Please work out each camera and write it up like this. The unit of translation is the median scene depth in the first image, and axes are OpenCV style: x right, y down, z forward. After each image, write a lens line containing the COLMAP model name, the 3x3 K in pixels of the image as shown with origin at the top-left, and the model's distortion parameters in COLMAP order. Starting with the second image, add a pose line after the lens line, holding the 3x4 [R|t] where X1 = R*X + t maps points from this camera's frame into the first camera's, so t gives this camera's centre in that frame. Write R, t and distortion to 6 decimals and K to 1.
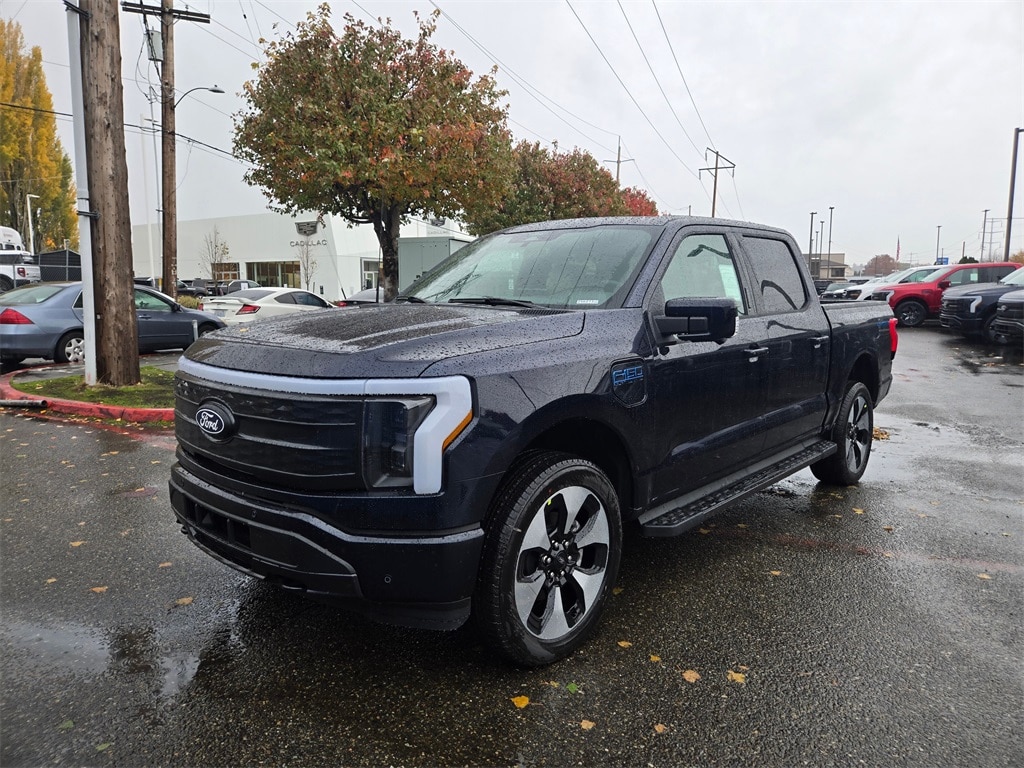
lens RADIAL K [[788.7, 0, 509.0], [0, 788.7, 377.2], [0, 0, 1]] dist [-0.004081, -0.001452]
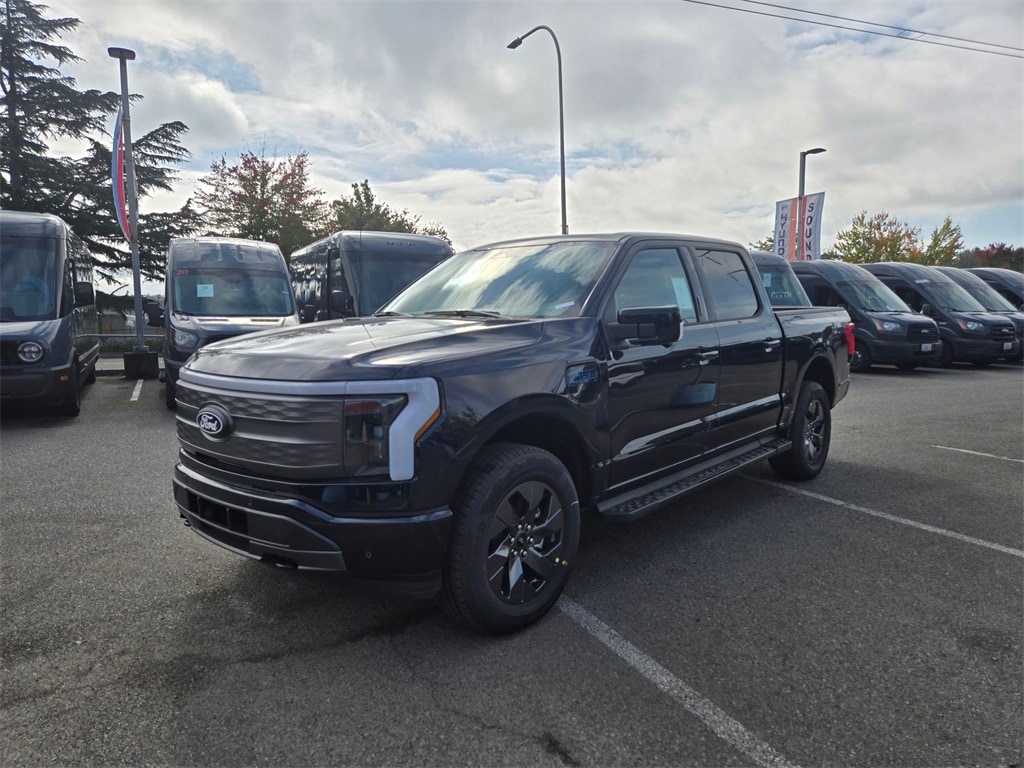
lens RADIAL K [[794.3, 0, 509.8], [0, 794.3, 391.0], [0, 0, 1]] dist [-0.006531, -0.002953]
pose [[0.999769, -0.017989, 0.011748, 0.035864], [0.017997, 0.999838, -0.000566, 0.017612], [-0.011736, 0.000777, 0.999931, -0.133216]]
